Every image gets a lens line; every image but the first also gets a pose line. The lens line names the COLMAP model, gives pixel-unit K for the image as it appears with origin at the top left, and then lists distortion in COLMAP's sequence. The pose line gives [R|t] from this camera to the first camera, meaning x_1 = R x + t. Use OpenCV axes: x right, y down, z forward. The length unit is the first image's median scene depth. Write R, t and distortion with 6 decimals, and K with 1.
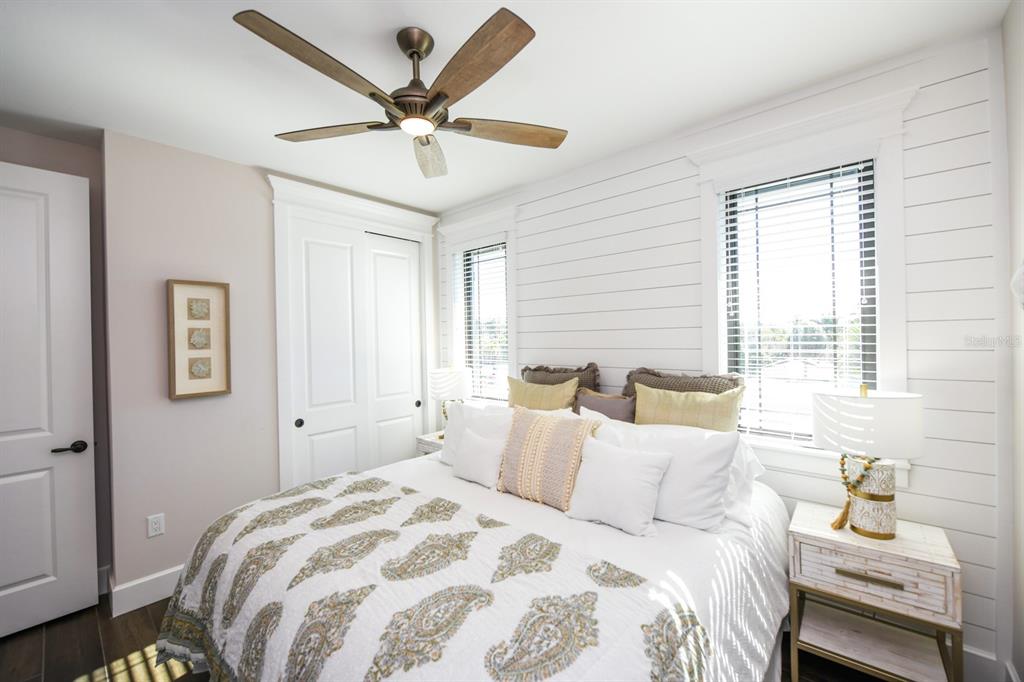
lens RADIAL K [[390.5, 0, 472.5], [0, 390.5, 339.0], [0, 0, 1]] dist [-0.008311, -0.000210]
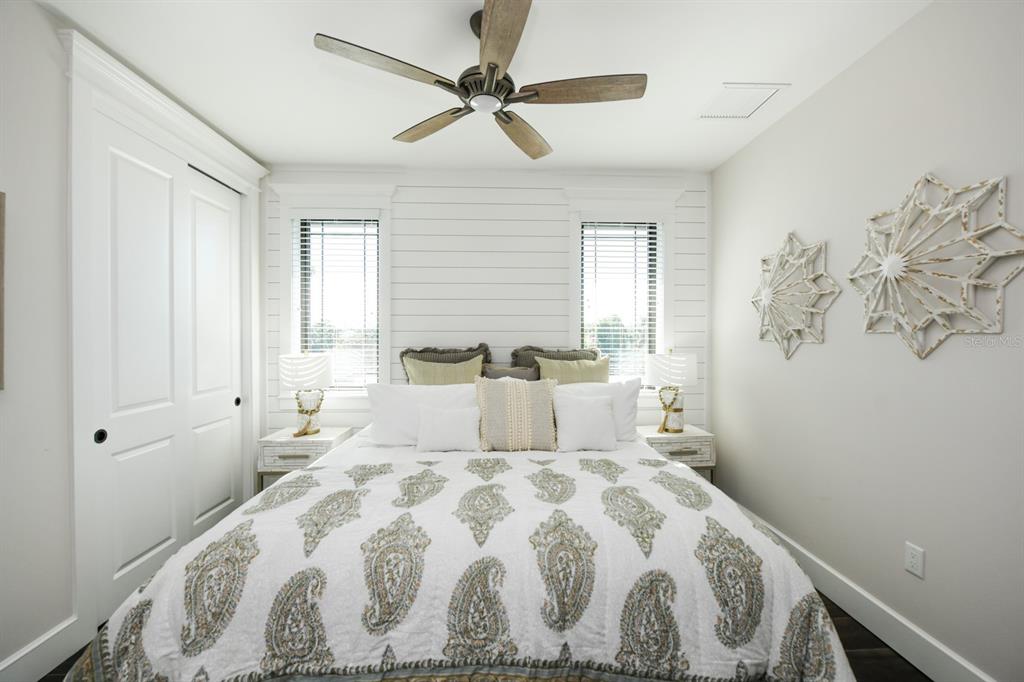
lens RADIAL K [[397.0, 0, 509.6], [0, 397.0, 335.1], [0, 0, 1]] dist [-0.009990, -0.000128]
pose [[0.735139, 0.022838, 0.677532, -0.635255], [-0.020470, 0.999724, -0.011488, 0.072706], [-0.677607, -0.005424, 0.735404, 0.128740]]
